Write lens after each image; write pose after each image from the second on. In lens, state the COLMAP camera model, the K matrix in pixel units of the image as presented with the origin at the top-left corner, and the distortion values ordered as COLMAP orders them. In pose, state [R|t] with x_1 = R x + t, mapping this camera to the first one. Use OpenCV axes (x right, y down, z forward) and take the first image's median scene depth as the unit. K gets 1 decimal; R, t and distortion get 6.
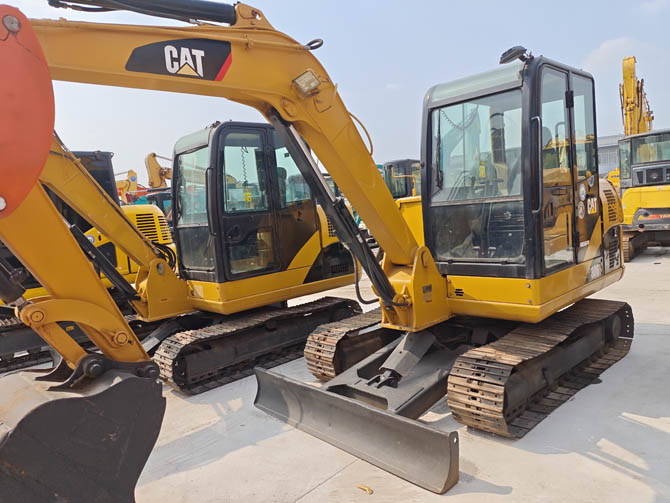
lens RADIAL K [[488.8, 0, 340.5], [0, 488.8, 249.8], [0, 0, 1]] dist [0.001188, -0.004205]
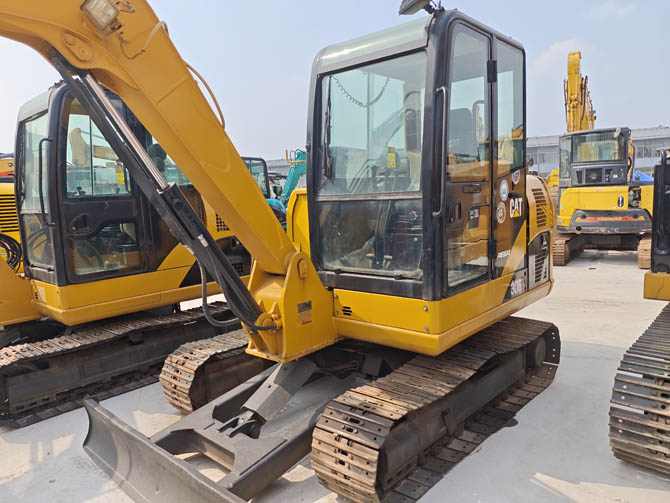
lens RADIAL K [[488.8, 0, 330.3], [0, 488.8, 251.2], [0, 0, 1]] dist [0.001188, -0.004205]
pose [[0.996307, 0.032846, 0.079337, 0.147098], [-0.034804, 0.999120, 0.023421, -0.026371], [-0.078498, -0.026095, 0.996573, 0.213557]]
